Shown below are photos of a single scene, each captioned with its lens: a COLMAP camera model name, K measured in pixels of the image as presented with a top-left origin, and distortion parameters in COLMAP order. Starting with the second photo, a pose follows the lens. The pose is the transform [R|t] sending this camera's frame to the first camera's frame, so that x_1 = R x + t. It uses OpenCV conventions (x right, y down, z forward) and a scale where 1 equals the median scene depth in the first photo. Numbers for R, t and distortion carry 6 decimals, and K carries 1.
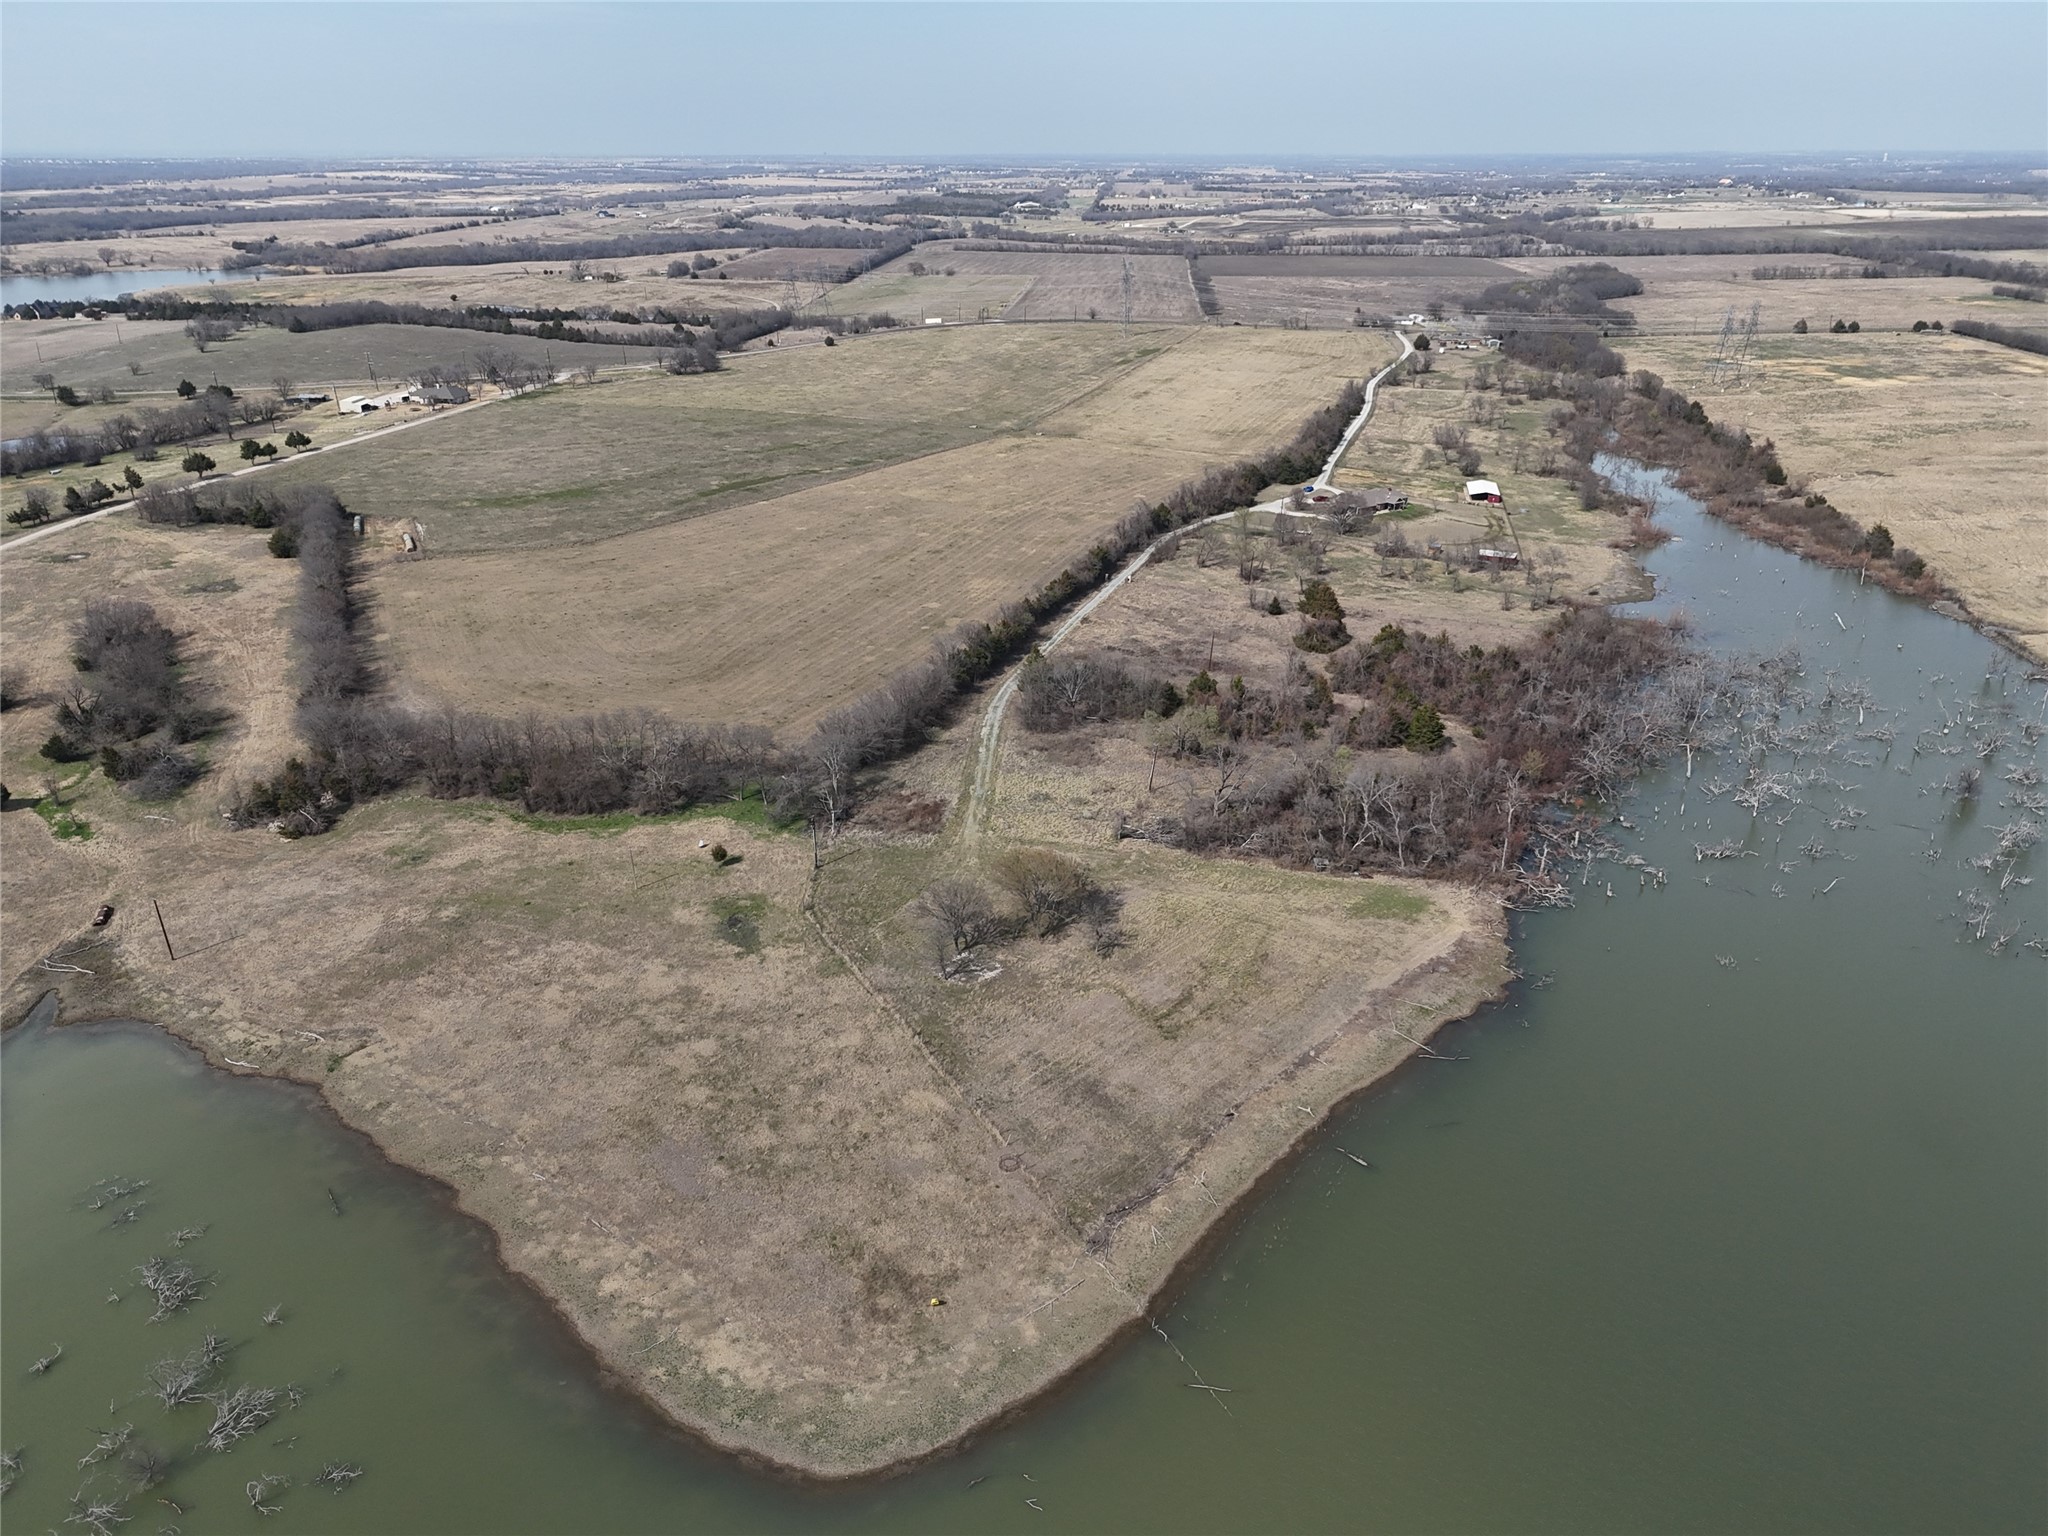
lens RADIAL K [[1498.5, 0, 1032.1], [0, 1498.5, 771.0], [0, 0, 1]] dist [0.070891, -0.062490]
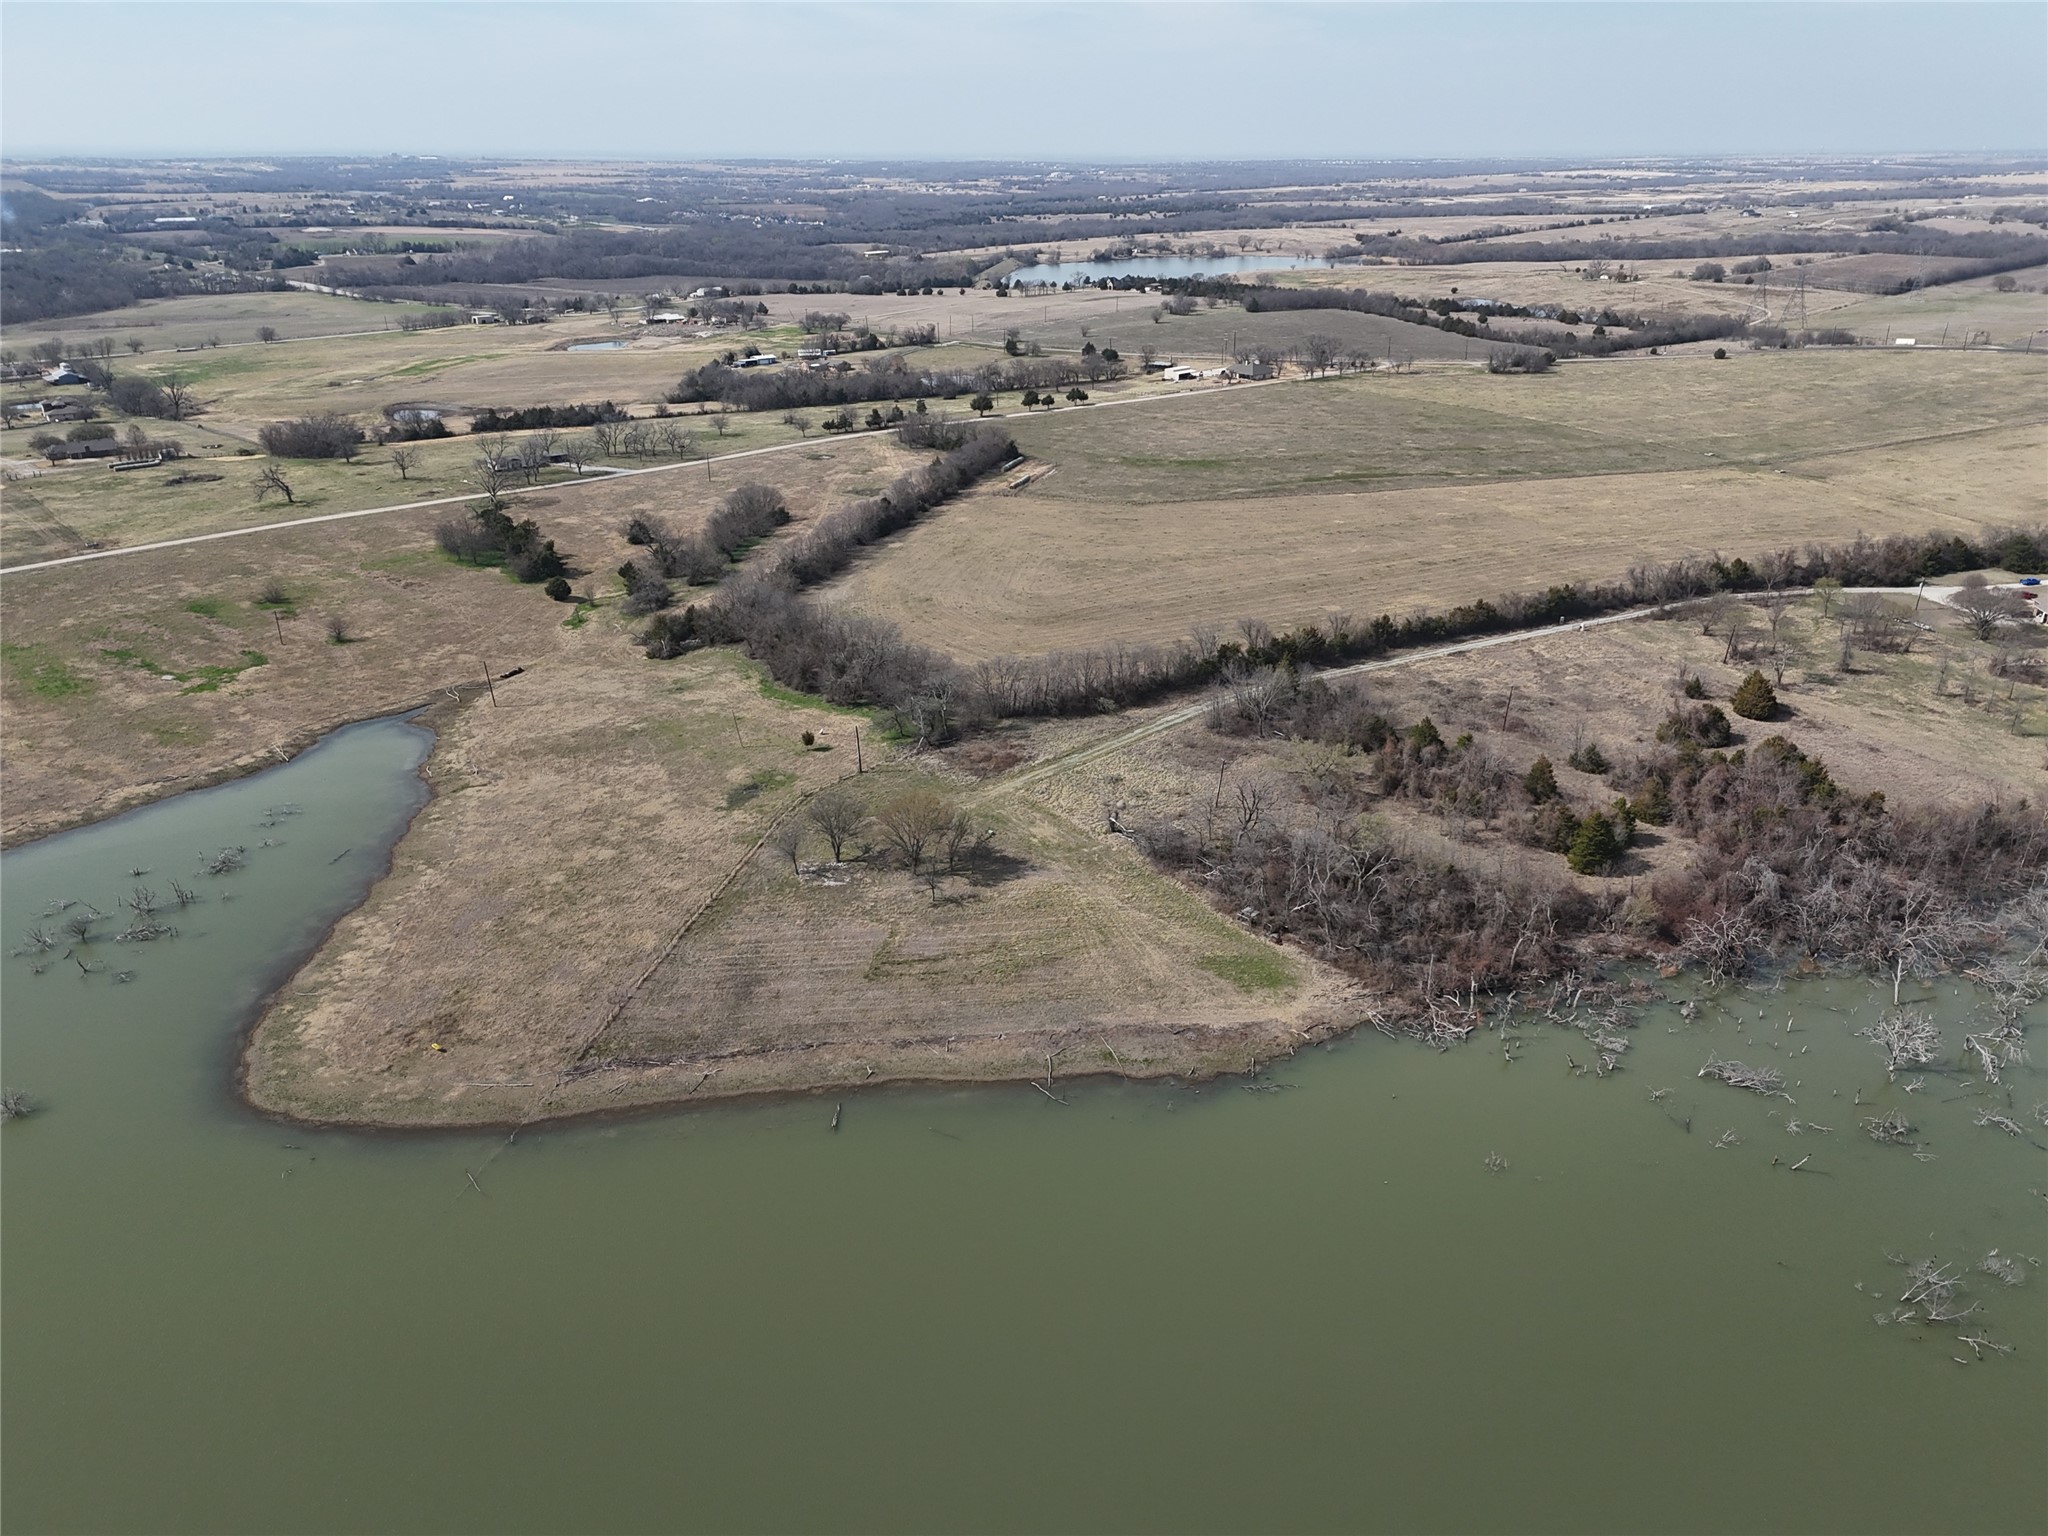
lens RADIAL K [[1498.5, 0, 1036.3], [0, 1498.5, 762.8], [0, 0, 1]] dist [0.070891, -0.062490]
pose [[0.737420, 0.255932, -0.625068, 0.541707], [-0.258278, 0.961947, 0.089164, -0.063975], [0.624103, 0.095690, 0.775461, 0.156374]]
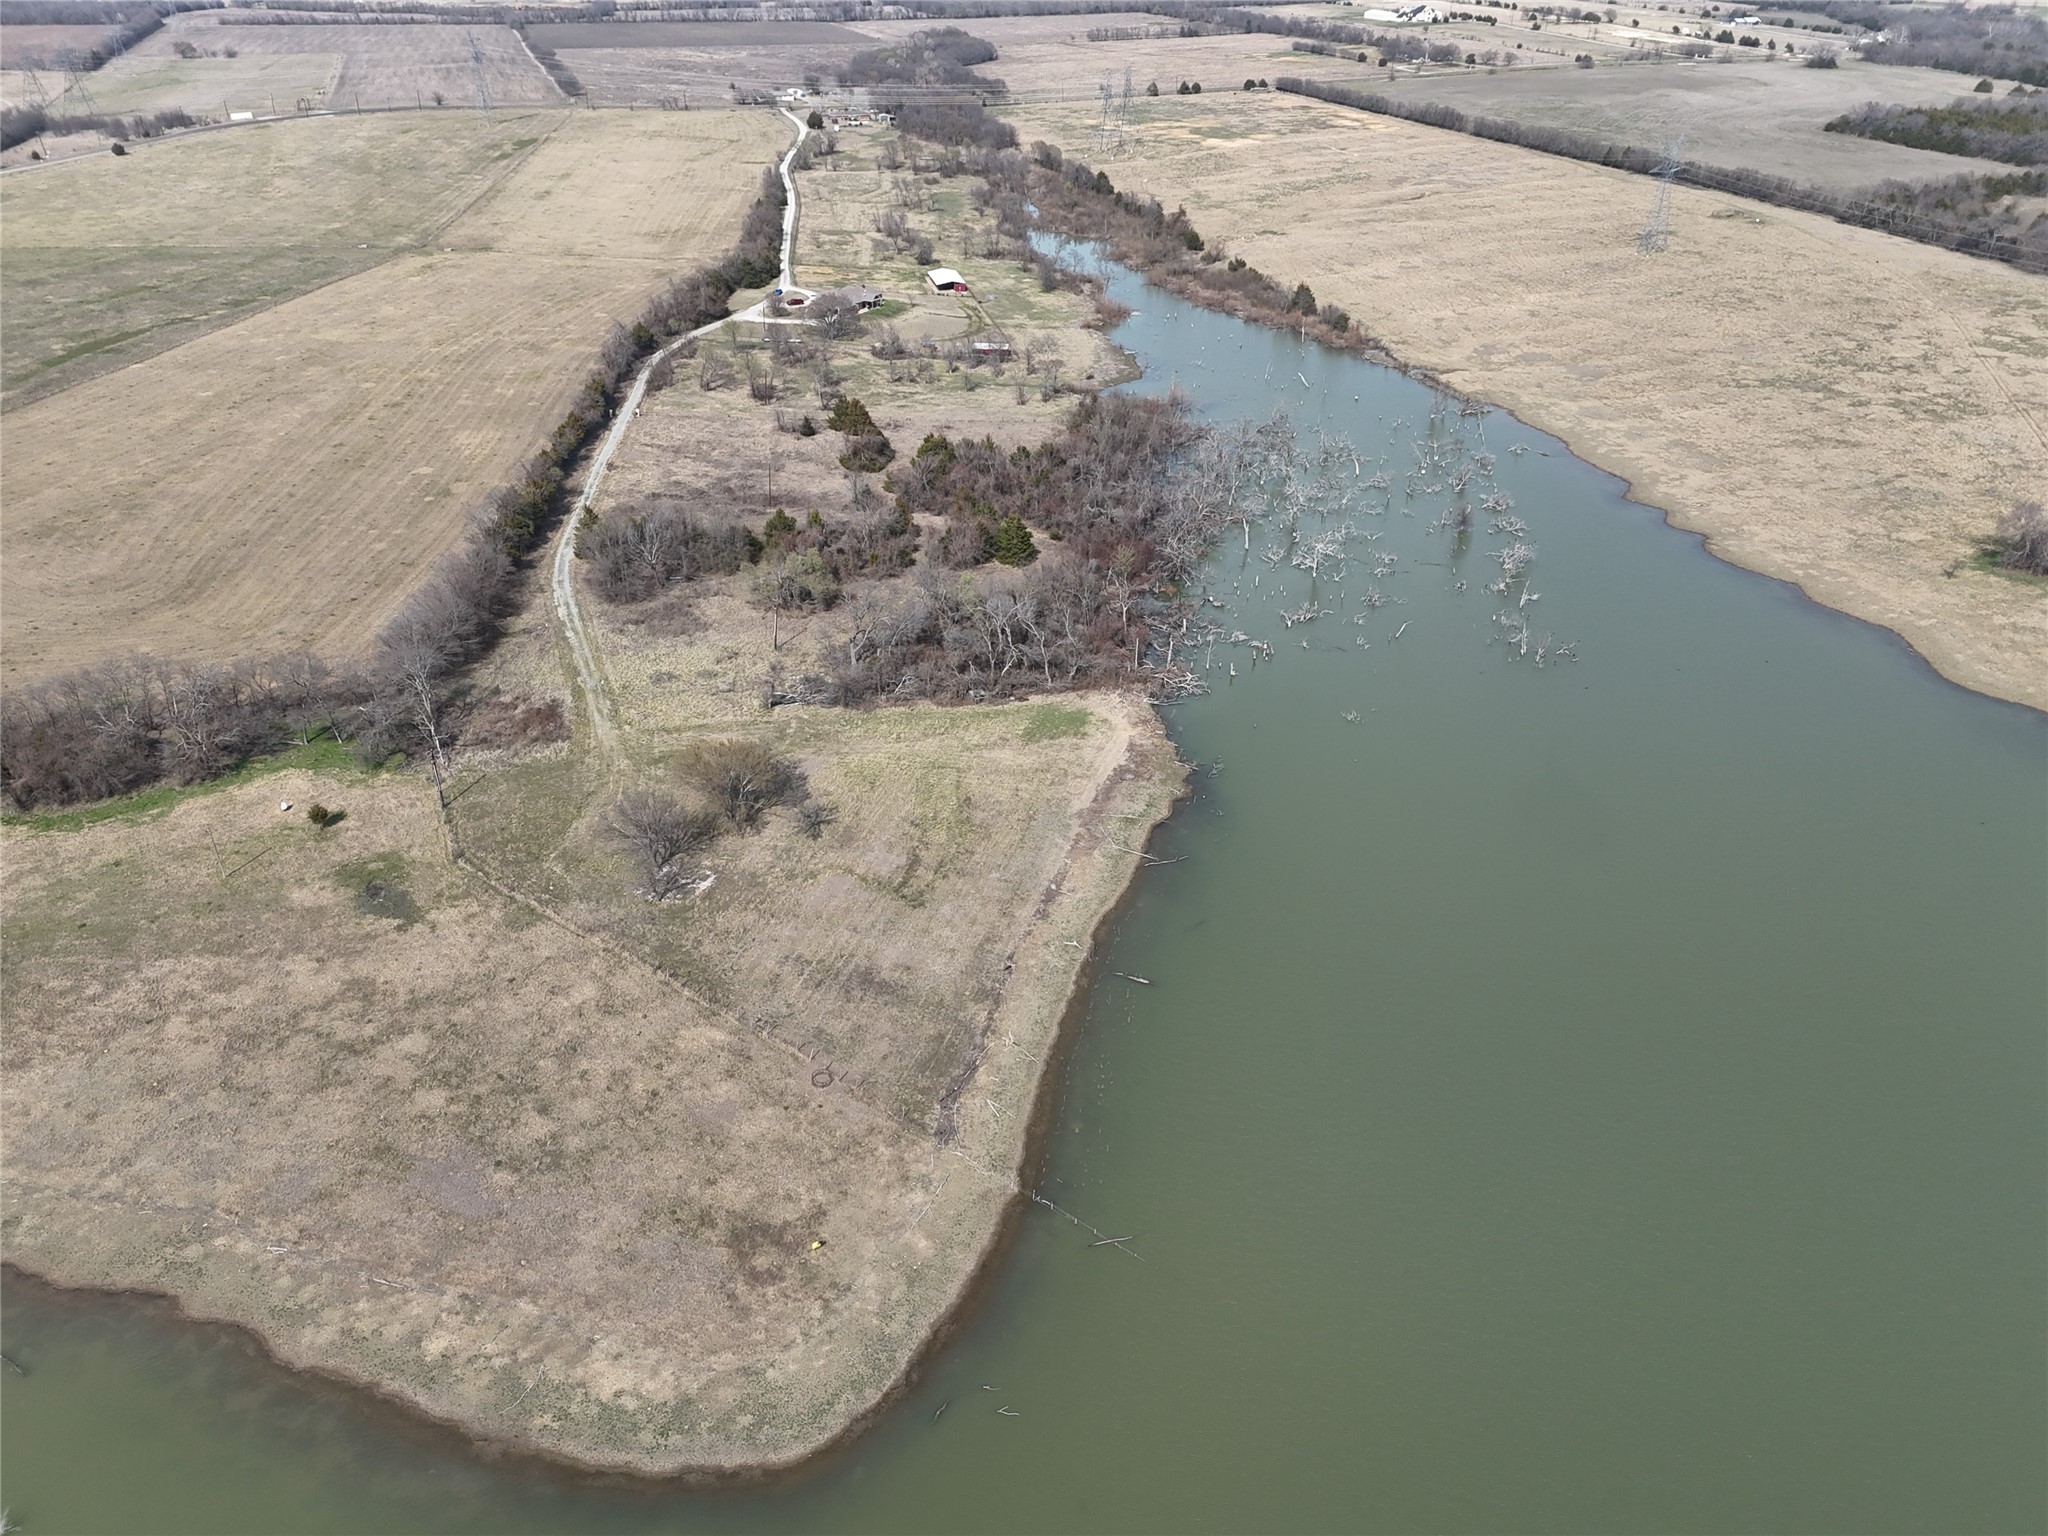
lens RADIAL K [[1498.5, 0, 1032.9], [0, 1498.5, 769.5], [0, 0, 1]] dist [0.070891, -0.062490]
pose [[0.914182, -0.201119, 0.351883, -0.110037], [0.153469, 0.975320, 0.158738, -0.034476], [-0.375124, -0.091112, 0.922486, 0.055902]]
